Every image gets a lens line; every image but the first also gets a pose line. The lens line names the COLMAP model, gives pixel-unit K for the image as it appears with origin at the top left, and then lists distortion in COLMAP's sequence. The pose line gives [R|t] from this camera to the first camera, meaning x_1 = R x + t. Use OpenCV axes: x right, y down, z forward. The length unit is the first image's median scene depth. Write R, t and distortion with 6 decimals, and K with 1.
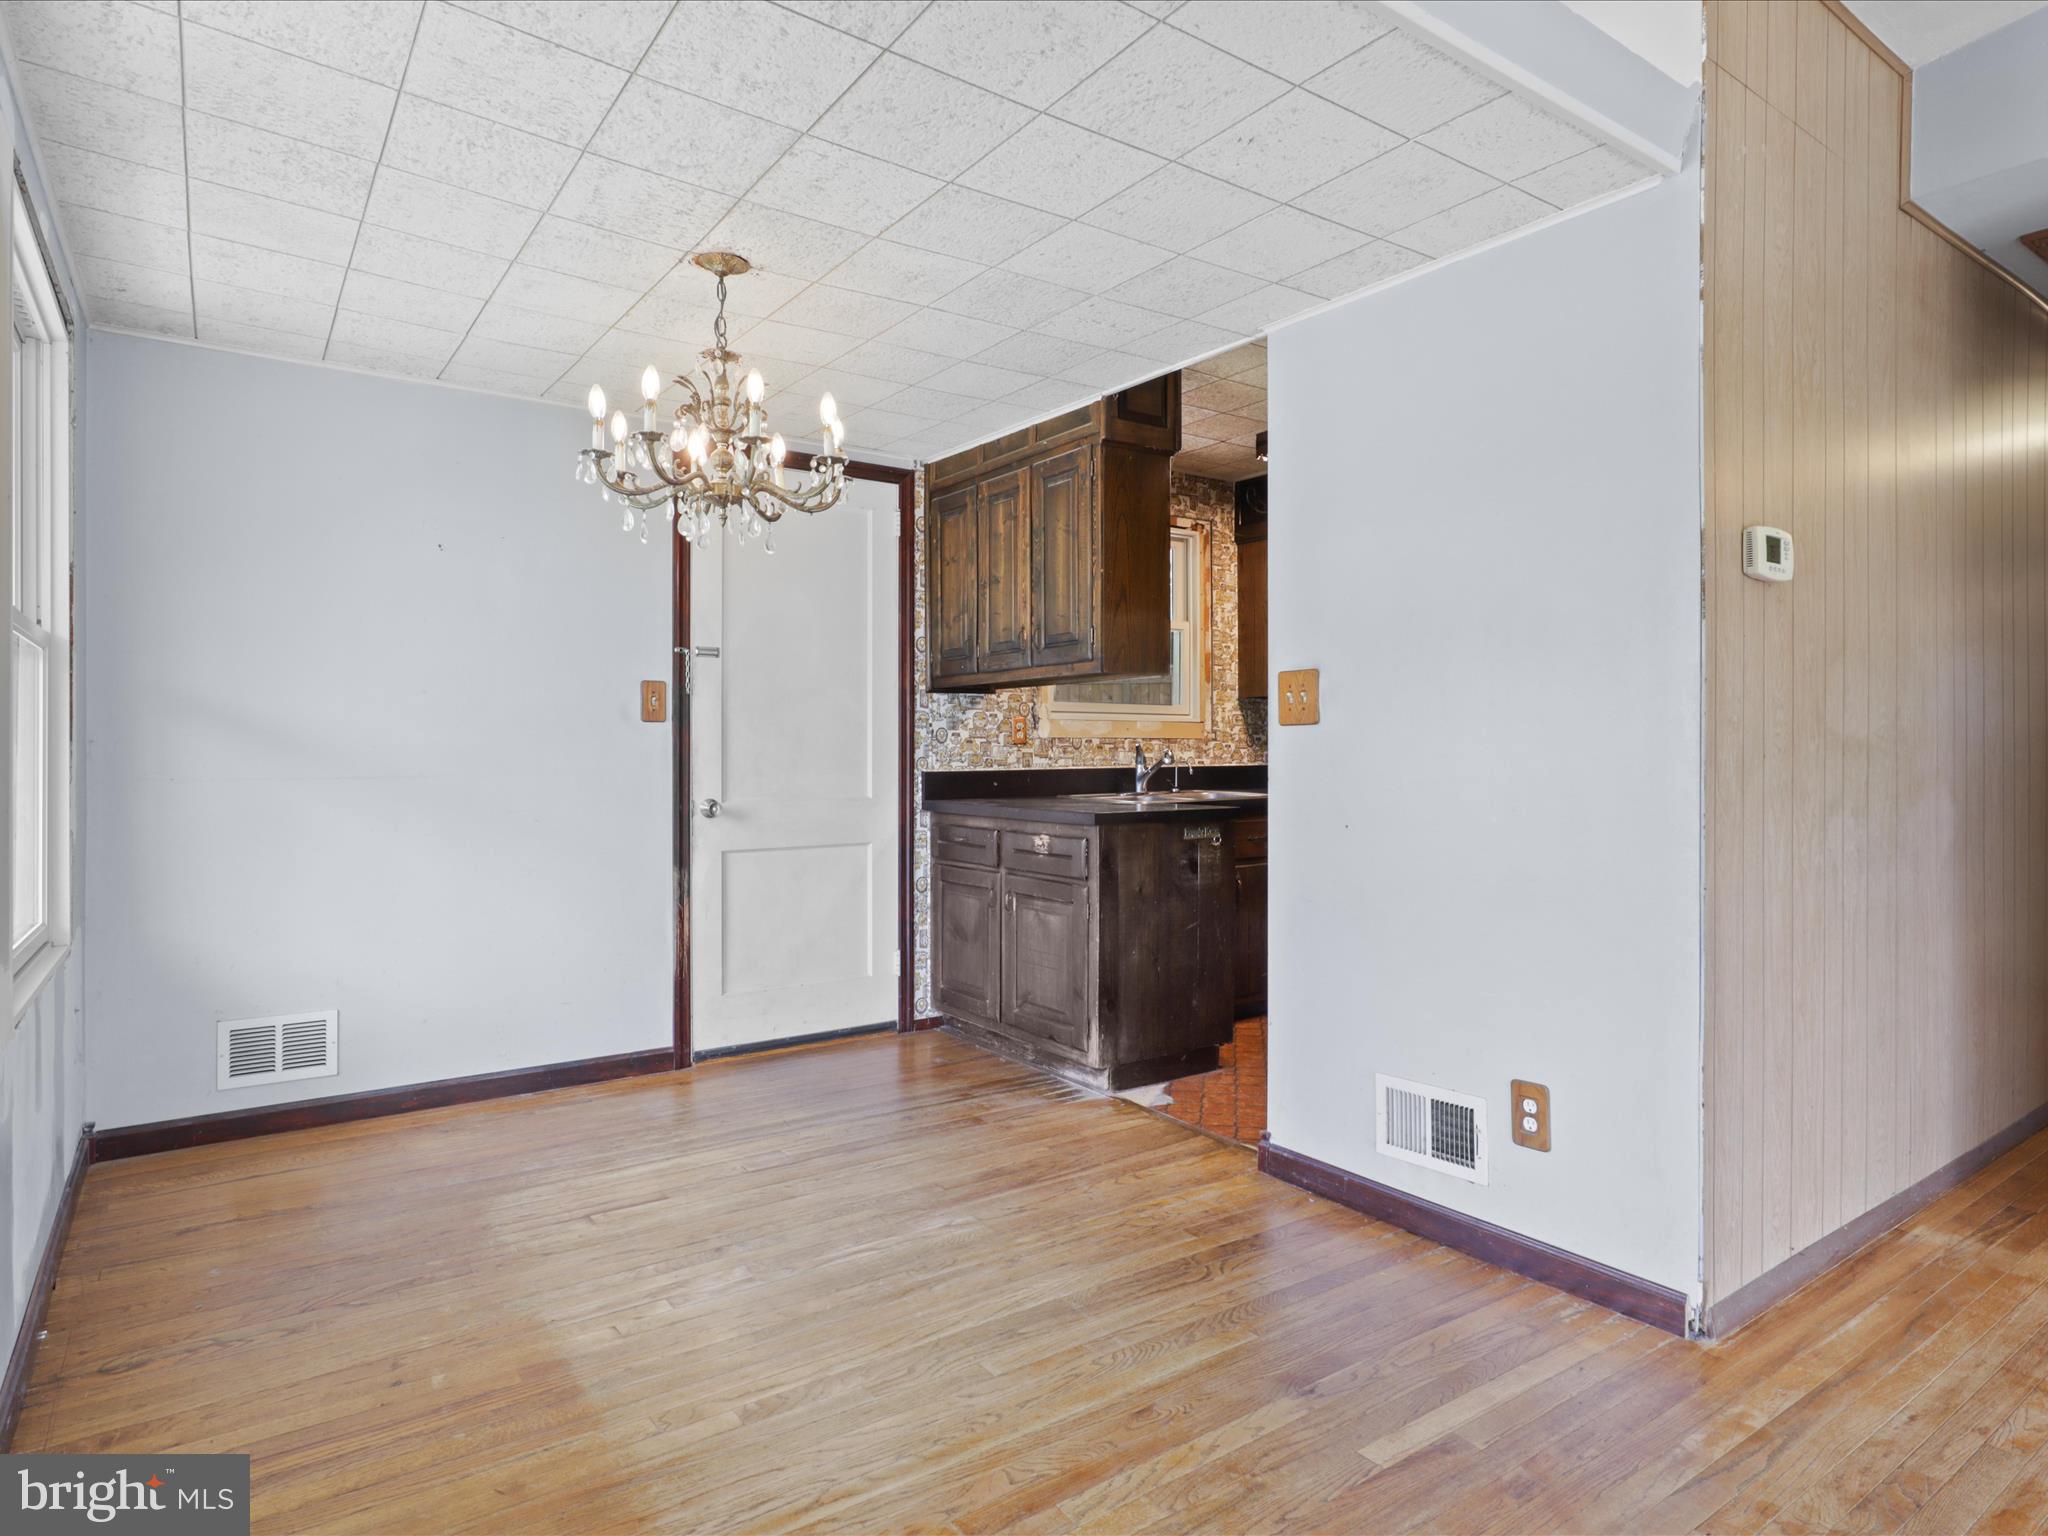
lens RADIAL K [[1169.3, 0, 1027.2], [0, 1169.3, 751.8], [0, 0, 1]] dist [-0.017108, -0.000218]
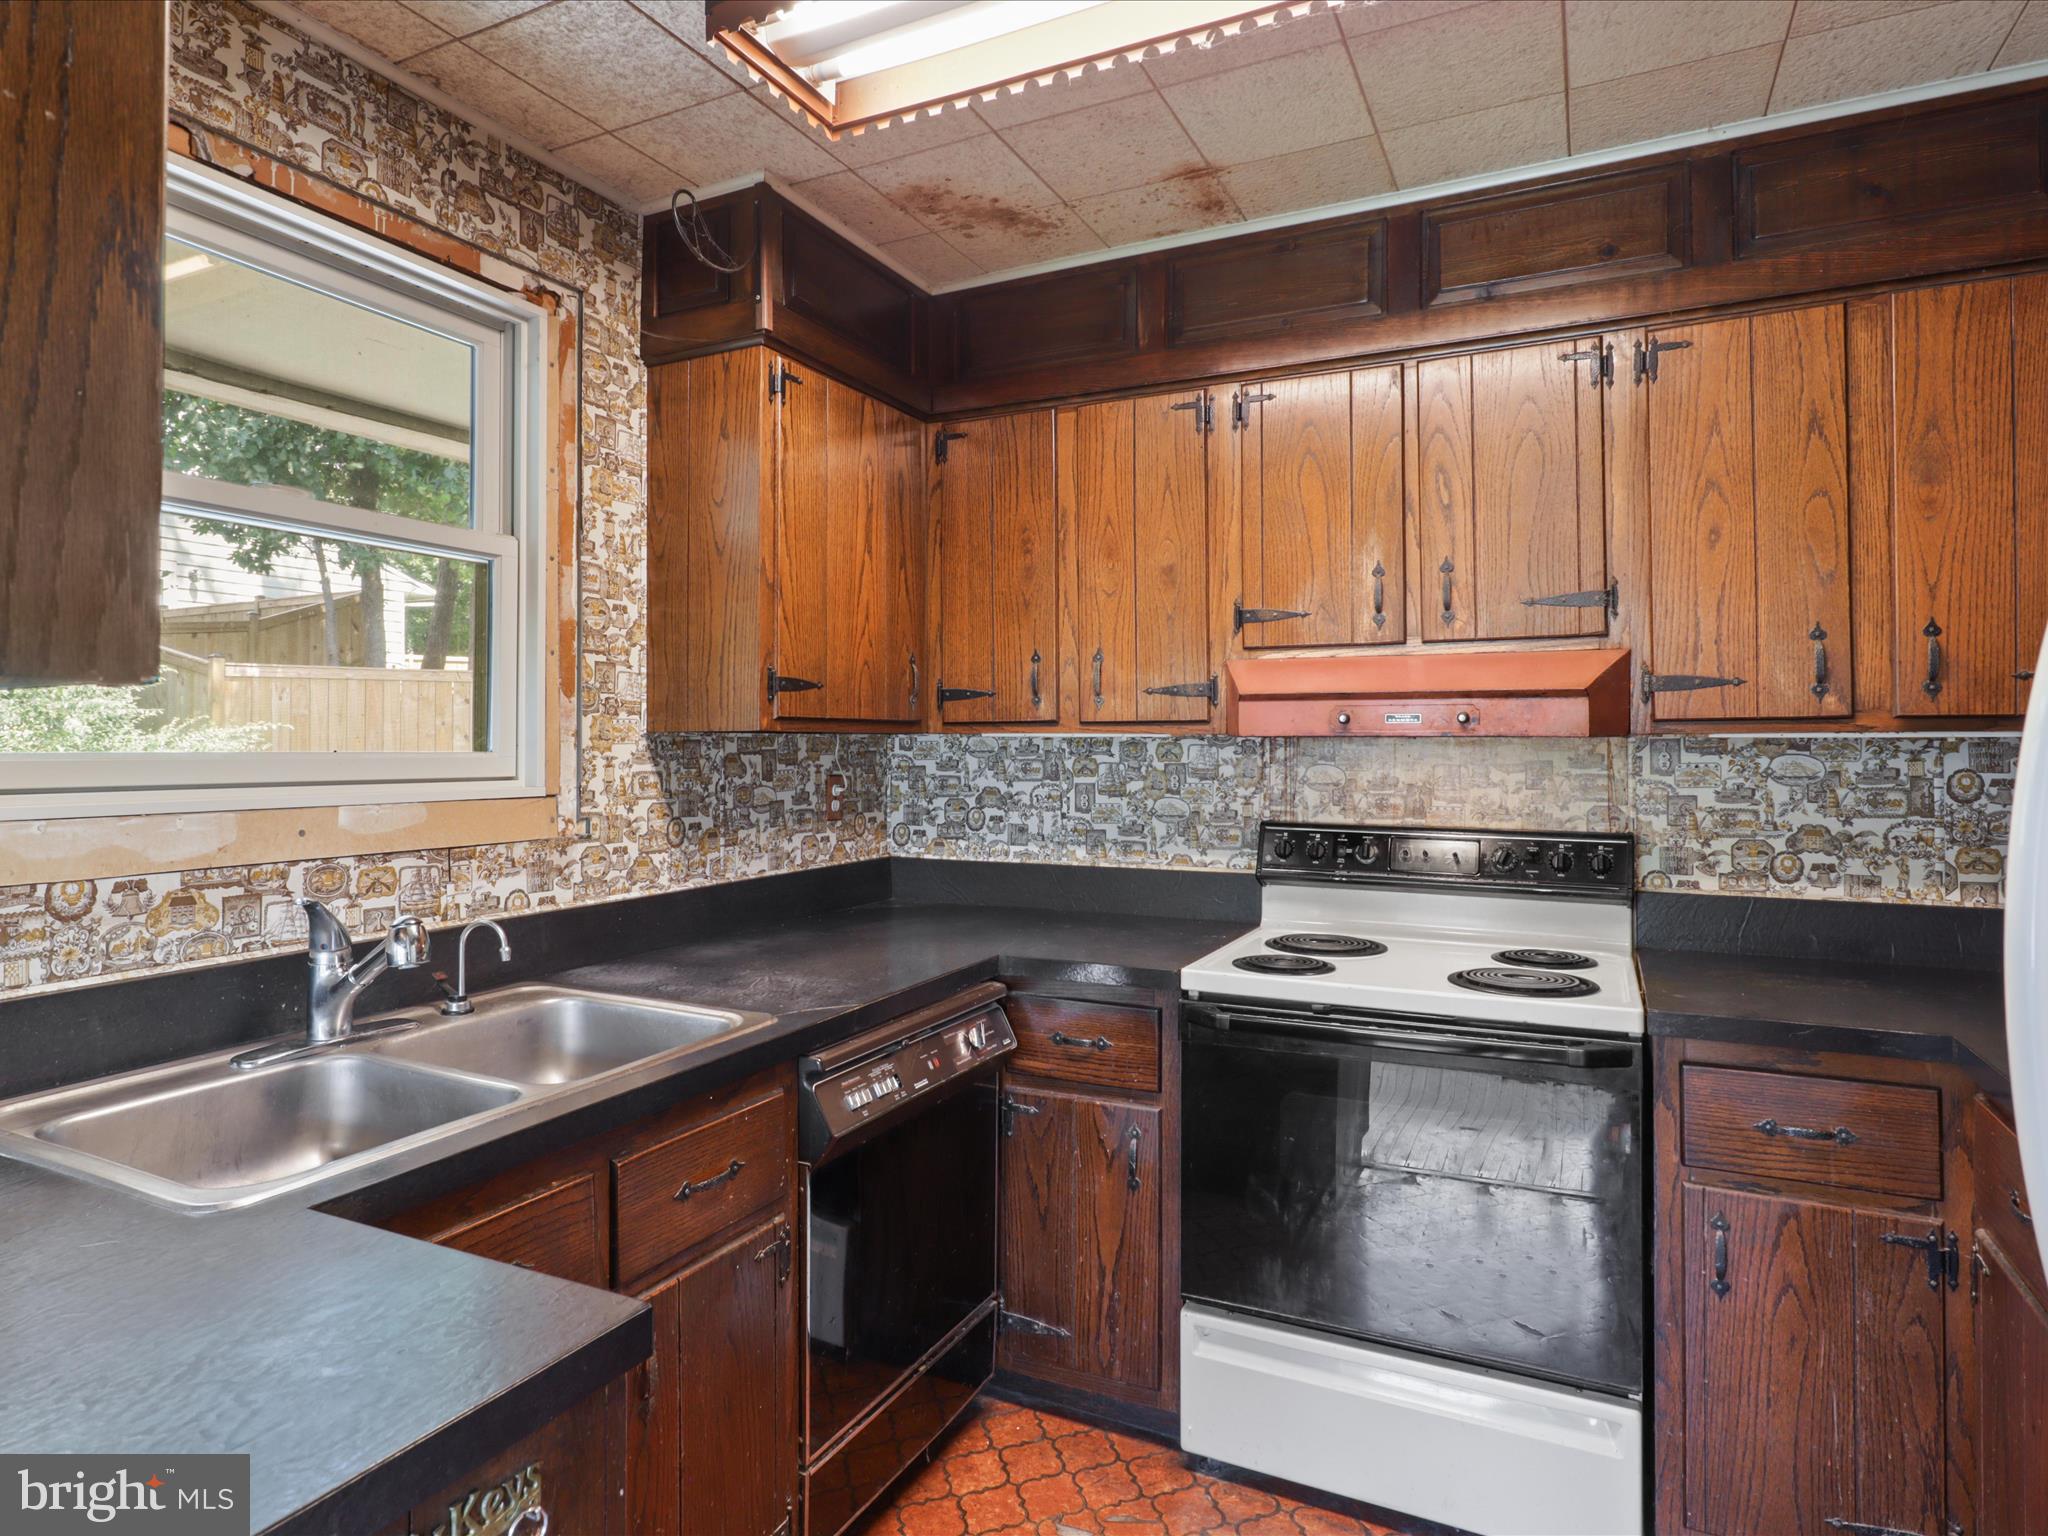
lens RADIAL K [[1169.3, 0, 1026.5], [0, 1169.3, 750.2], [0, 0, 1]] dist [-0.017108, -0.000218]
pose [[0.880999, 0.003480, 0.473106, 0.104261], [-0.002677, 0.999994, -0.002371, -0.039805], [-0.473111, 0.000823, 0.881002, 0.576471]]
